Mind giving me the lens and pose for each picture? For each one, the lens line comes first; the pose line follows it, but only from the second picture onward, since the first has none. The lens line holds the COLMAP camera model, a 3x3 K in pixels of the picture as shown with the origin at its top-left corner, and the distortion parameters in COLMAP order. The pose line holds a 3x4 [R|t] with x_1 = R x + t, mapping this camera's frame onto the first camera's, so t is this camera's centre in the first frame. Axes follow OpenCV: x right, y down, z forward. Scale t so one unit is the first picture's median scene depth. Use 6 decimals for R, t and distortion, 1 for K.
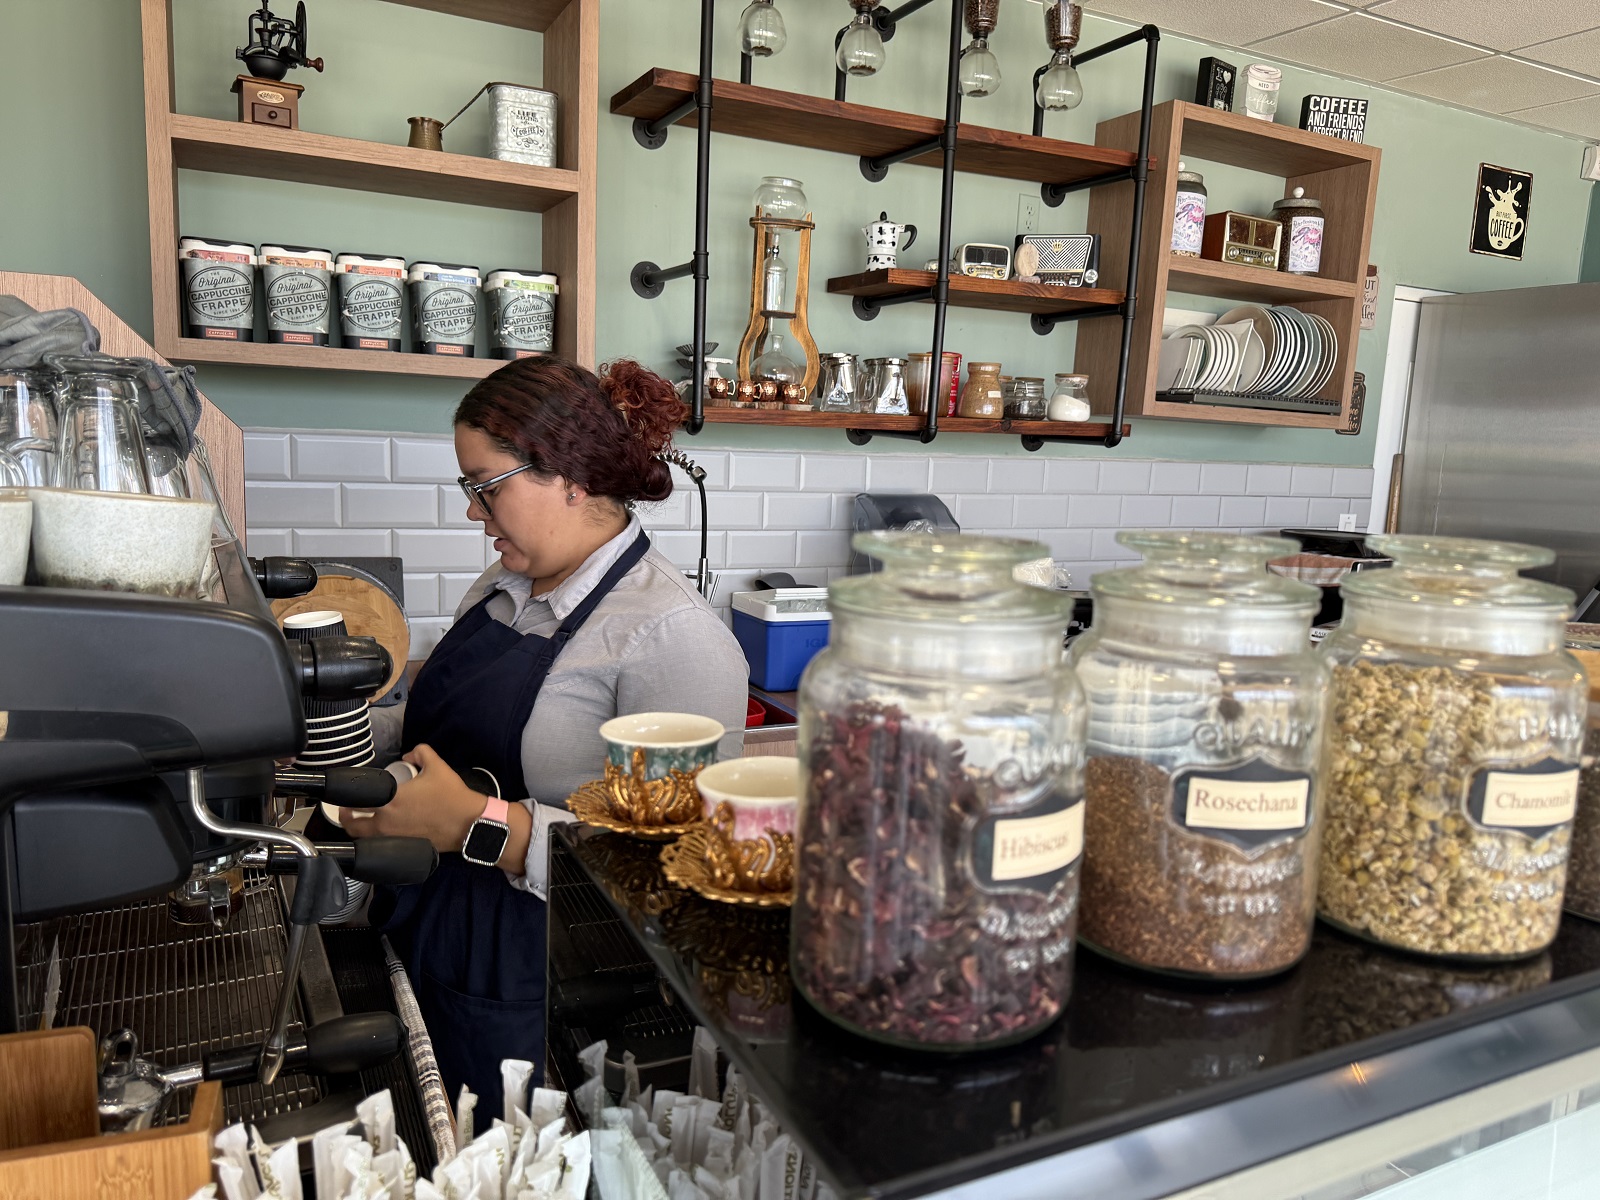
lens RADIAL K [[1158.7, 0, 800.0], [0, 1158.7, 600.0], [0, 0, 1]] dist [0.077686, -0.135889]
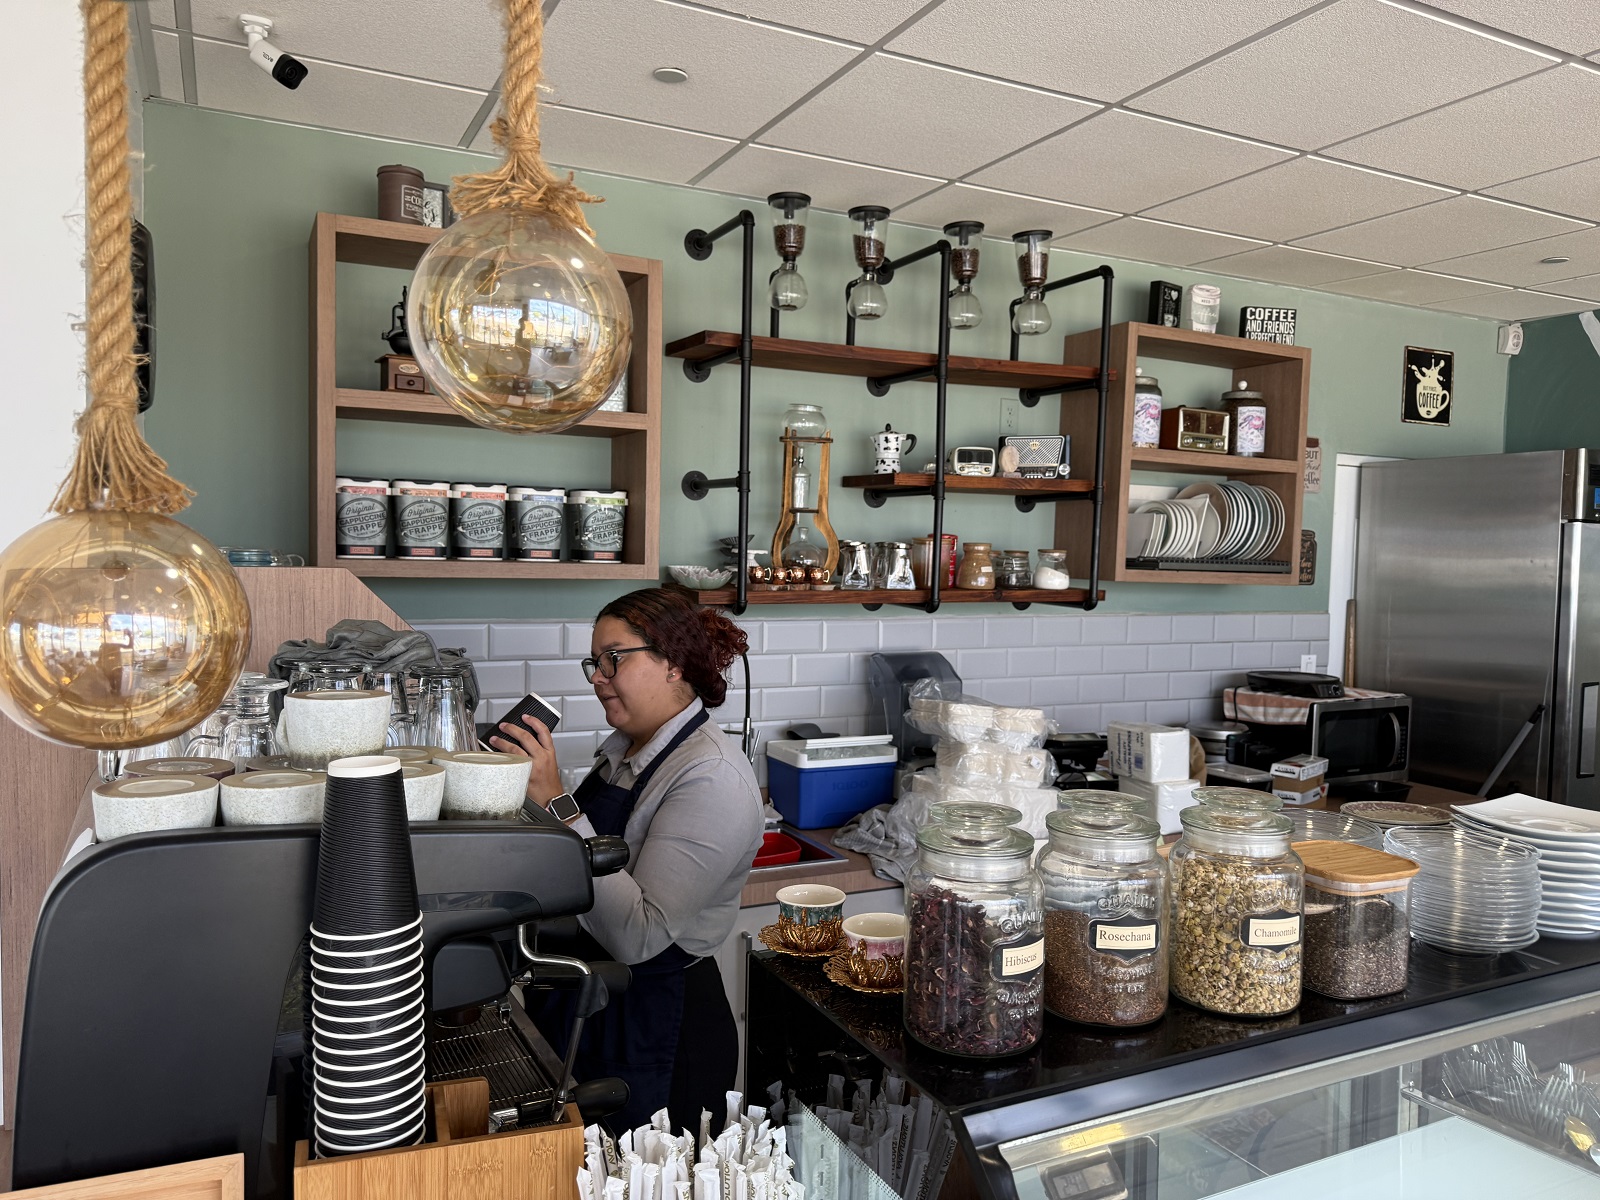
lens RADIAL K [[1210.7, 0, 771.0], [0, 1210.7, 580.5], [0, 0, 1]] dist [0.150722, -0.340861]
pose [[0.999700, -0.021534, -0.011673, -0.041084], [0.020262, 0.994788, -0.099927, -0.050493], [0.013764, 0.099661, 0.994926, -0.250502]]
